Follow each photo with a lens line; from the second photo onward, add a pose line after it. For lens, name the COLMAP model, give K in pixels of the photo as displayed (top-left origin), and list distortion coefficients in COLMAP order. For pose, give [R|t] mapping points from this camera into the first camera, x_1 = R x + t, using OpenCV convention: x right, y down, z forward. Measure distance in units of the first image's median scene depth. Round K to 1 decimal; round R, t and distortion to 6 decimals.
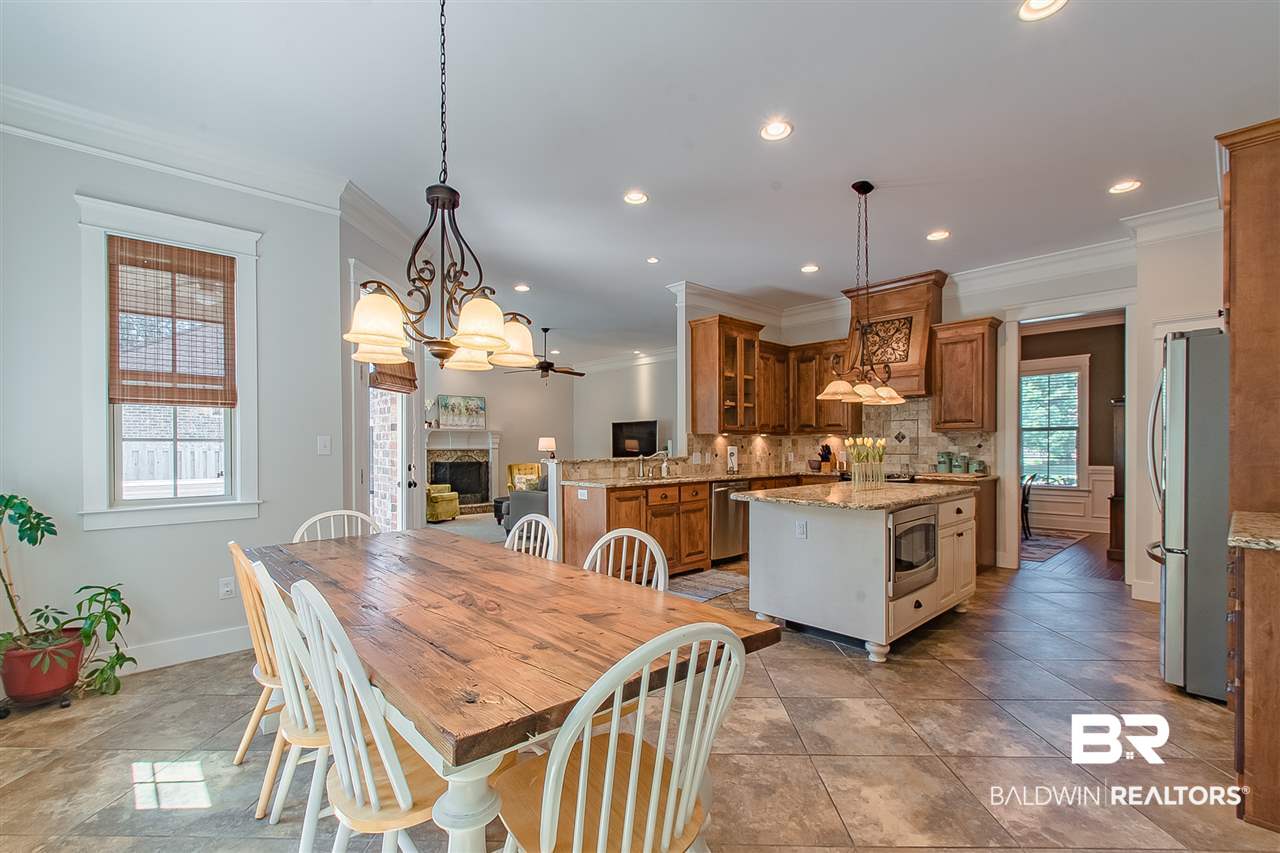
lens RADIAL K [[556.6, 0, 630.3], [0, 556.6, 447.5], [0, 0, 1]] dist [0.000887, -0.000121]
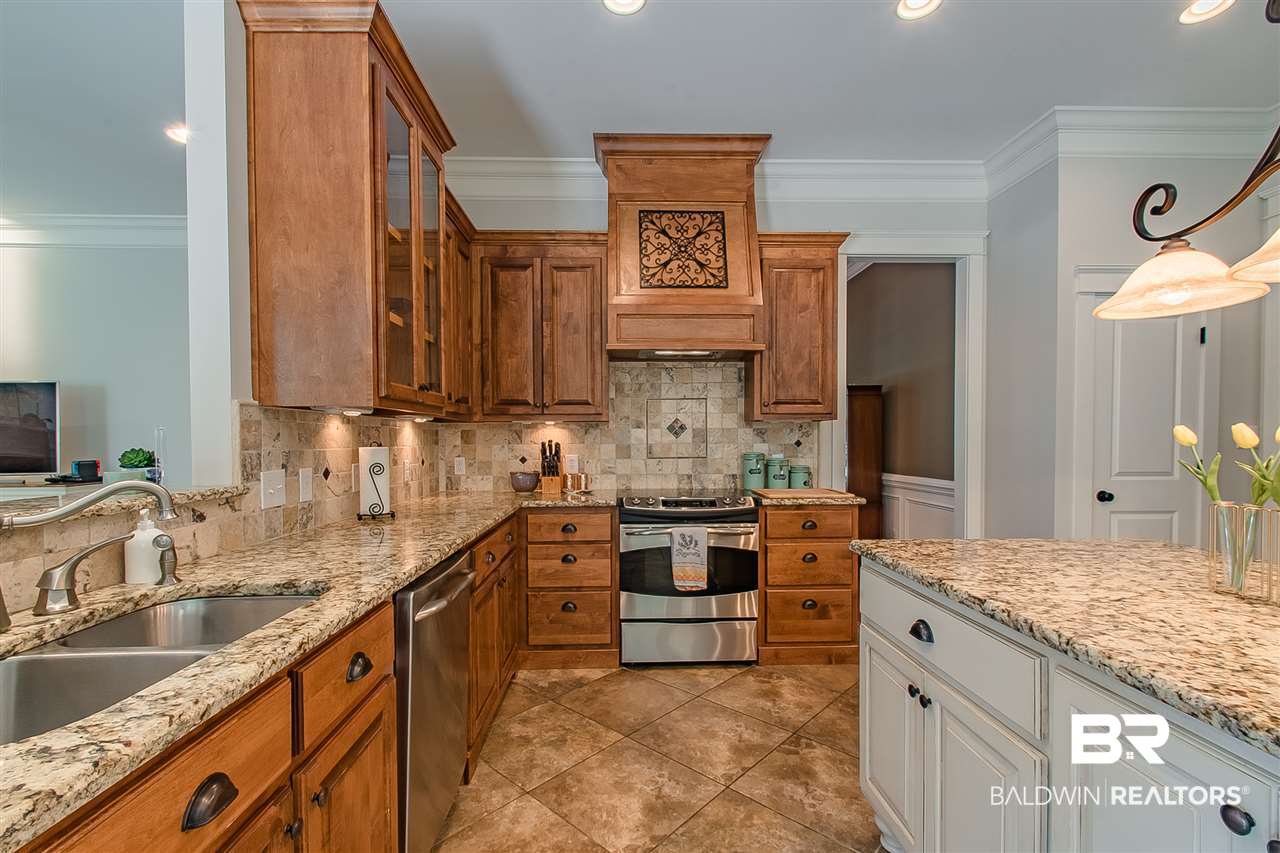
lens RADIAL K [[556.6, 0, 633.9], [0, 556.6, 452.3], [0, 0, 1]] dist [0.000887, -0.000121]
pose [[0.652062, -0.015387, 0.758010, 0.021277], [0.003181, 0.999841, 0.017560, -0.004210], [-0.758159, -0.009039, 0.652007, 0.692857]]
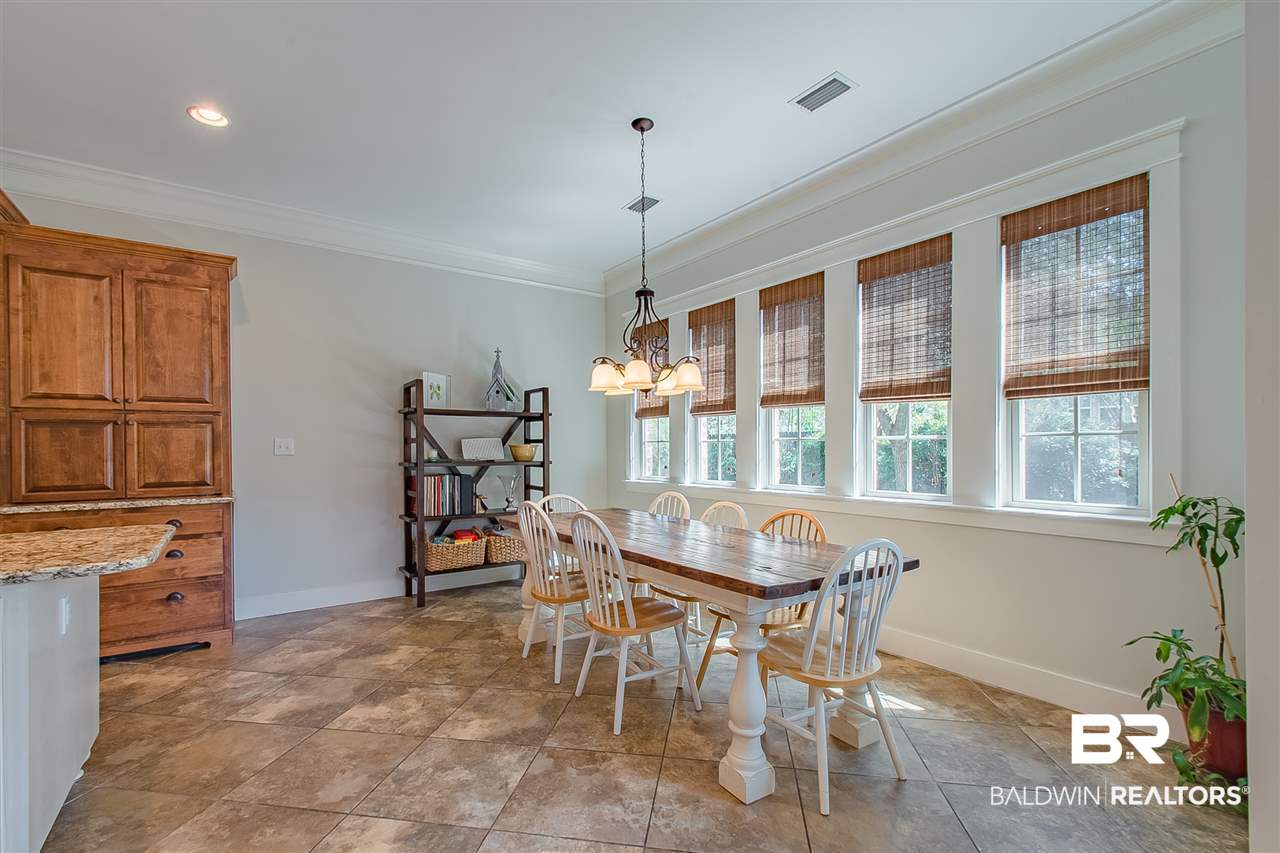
lens RADIAL K [[556.6, 0, 638.1], [0, 556.6, 452.8], [0, 0, 1]] dist [0.000887, -0.000121]
pose [[-0.993981, 0.006503, 0.109356, -0.152572], [0.007448, 0.999938, 0.008243, 0.000752], [-0.109296, 0.009008, -0.993968, 0.825429]]
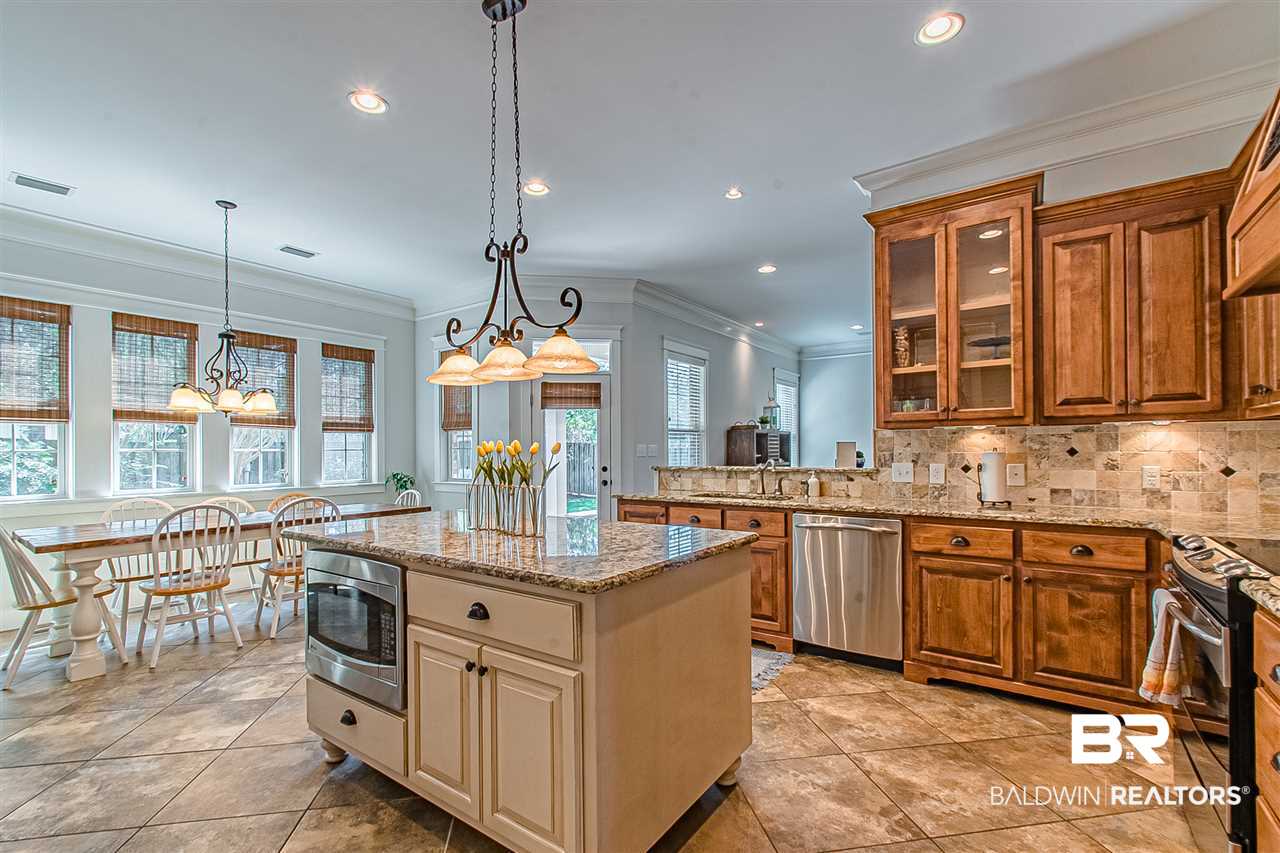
lens RADIAL K [[556.6, 0, 638.3], [0, 556.6, 449.7], [0, 0, 1]] dist [0.000887, -0.000121]
pose [[0.208767, 0.000654, -0.977965, 0.646282], [0.006692, 0.999975, 0.002097, -0.006468], [0.977943, -0.006982, 0.208757, 0.650339]]
